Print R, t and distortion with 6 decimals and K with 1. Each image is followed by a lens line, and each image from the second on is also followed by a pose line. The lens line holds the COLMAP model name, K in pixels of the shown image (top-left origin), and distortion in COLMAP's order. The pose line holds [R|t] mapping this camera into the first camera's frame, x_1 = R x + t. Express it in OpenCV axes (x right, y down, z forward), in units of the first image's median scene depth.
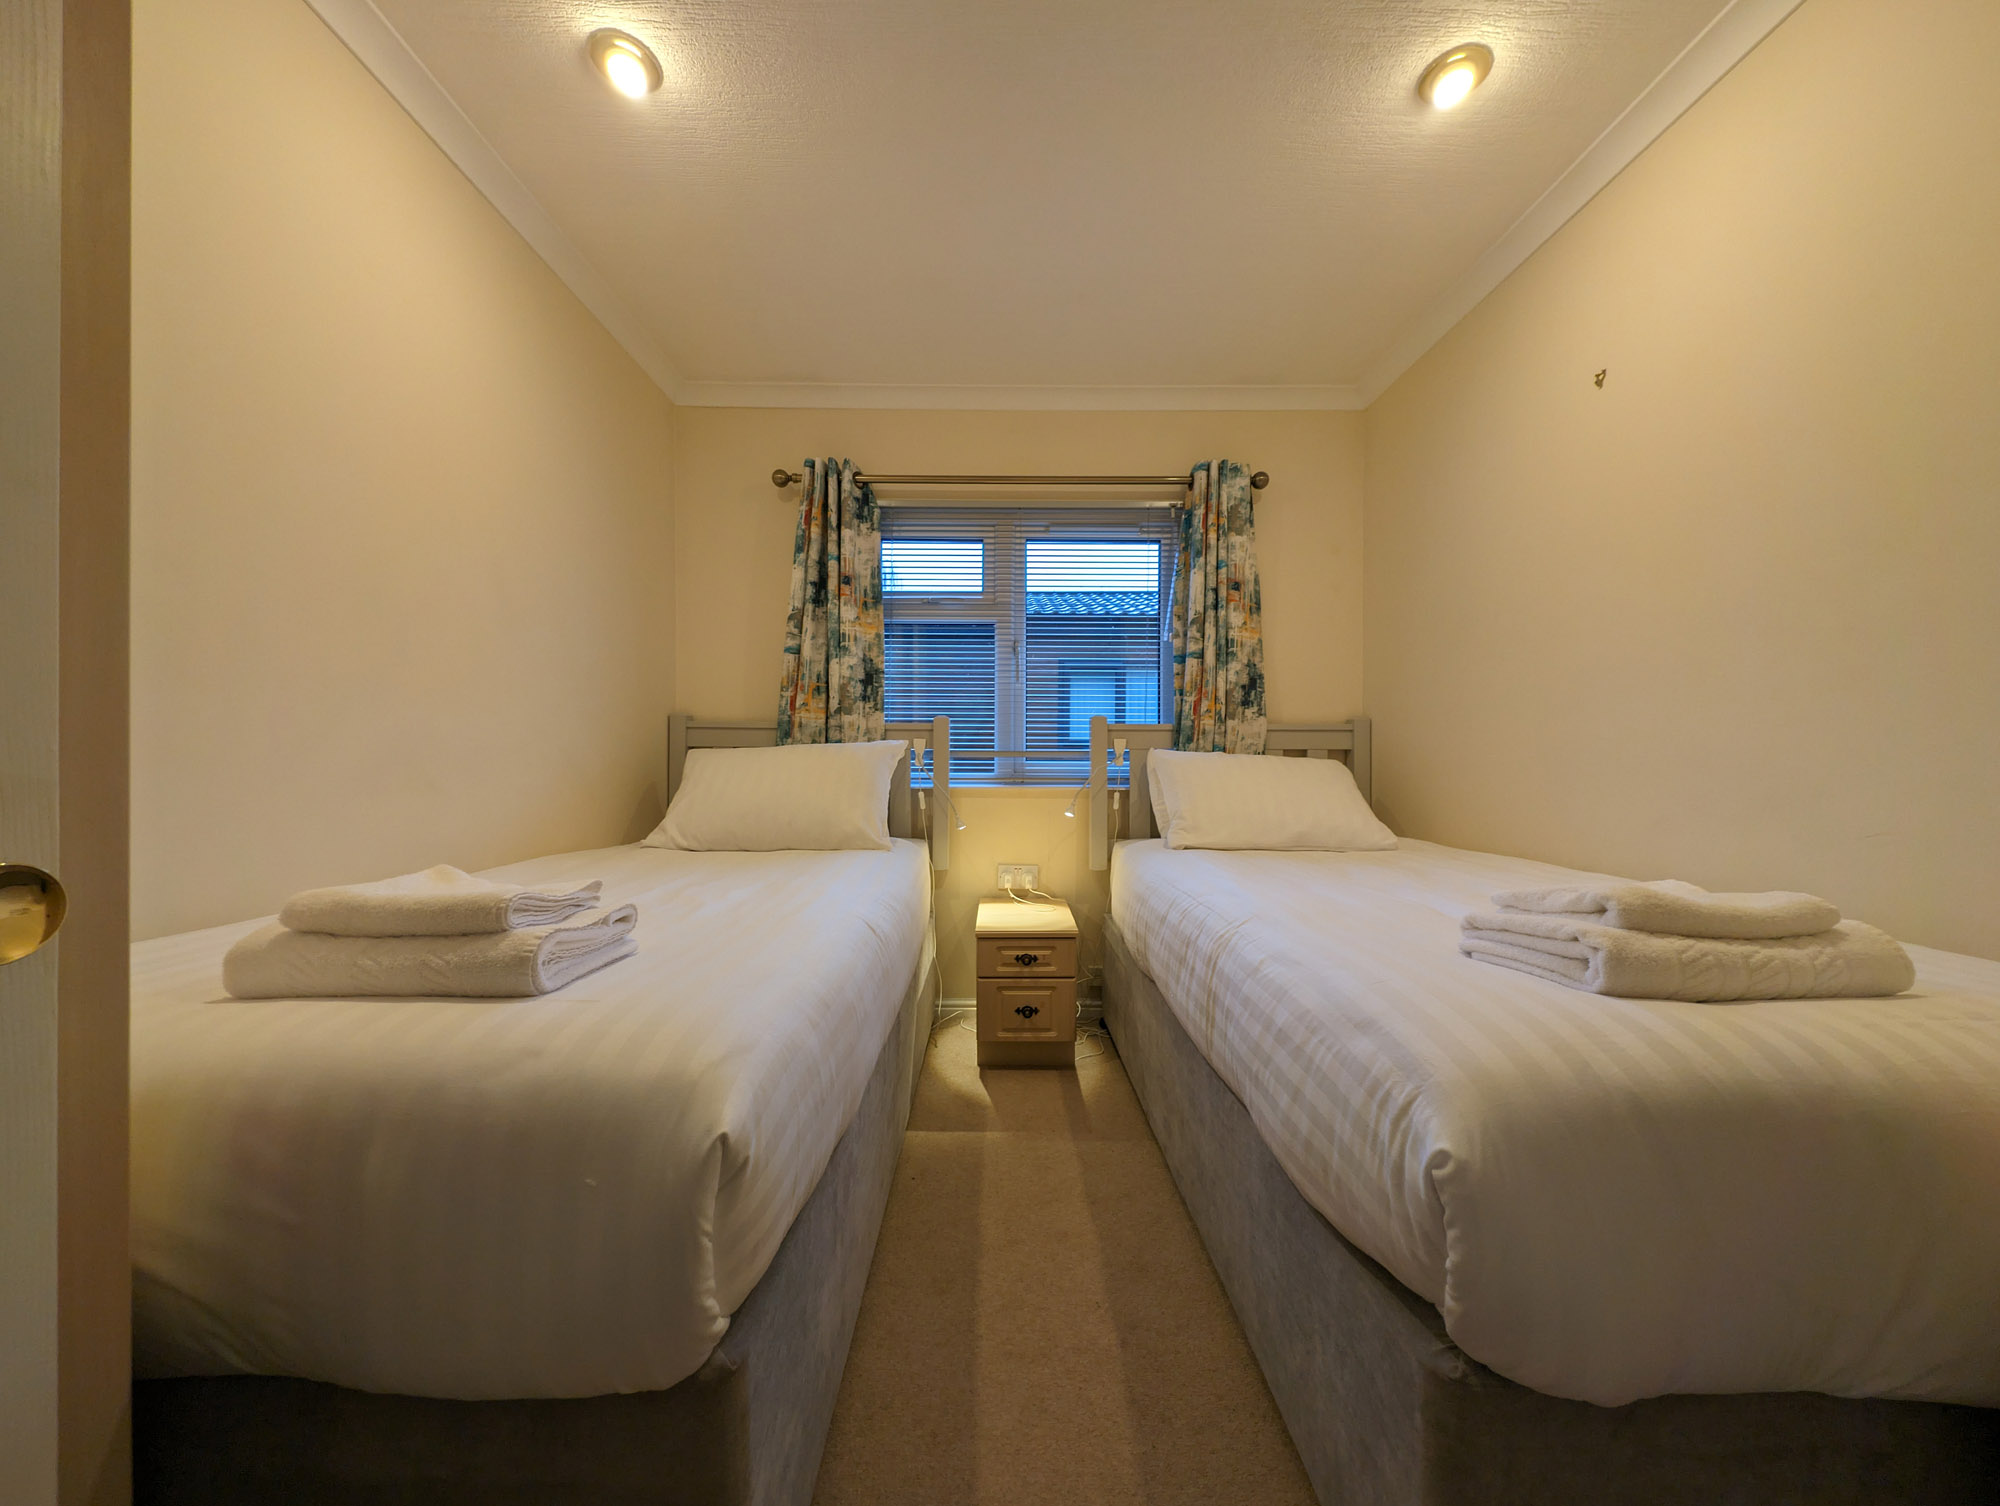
lens RADIAL K [[706.4, 0, 1005.8], [0, 706.4, 744.7], [0, 0, 1]] dist [0.024273, -0.017747]
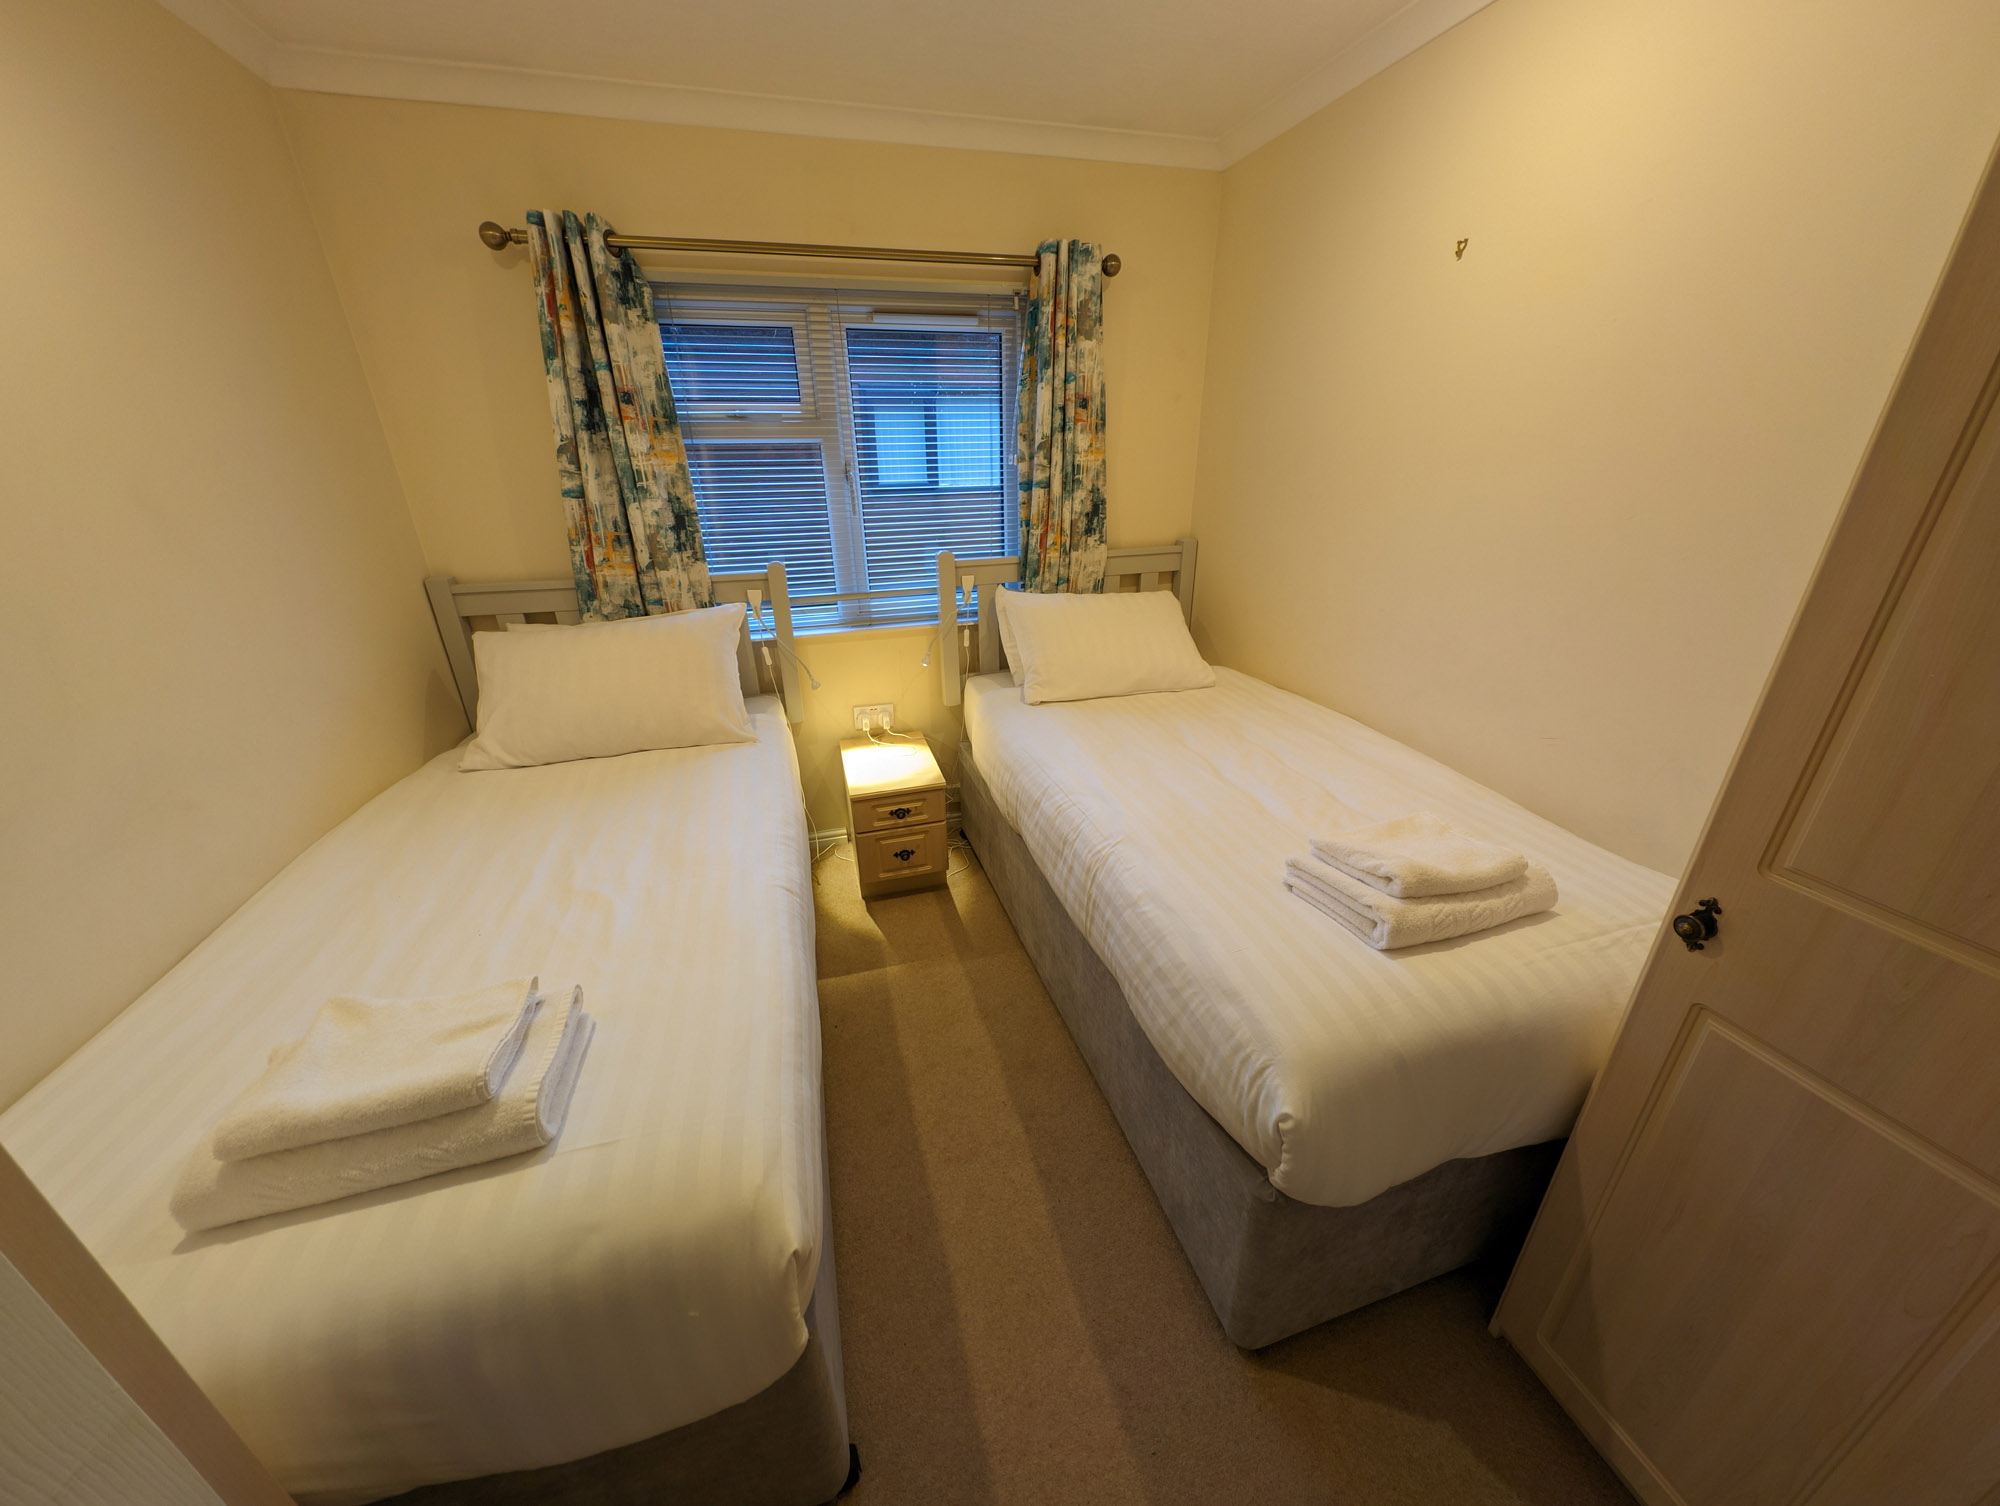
lens RADIAL K [[706.4, 0, 1005.8], [0, 706.4, 744.7], [0, 0, 1]] dist [0.024273, -0.017747]
pose [[0.961963, -0.119248, 0.245778, -0.058145], [0.012709, 0.918256, 0.395782, -0.183869], [-0.272884, -0.377604, 0.884844, 0.030202]]
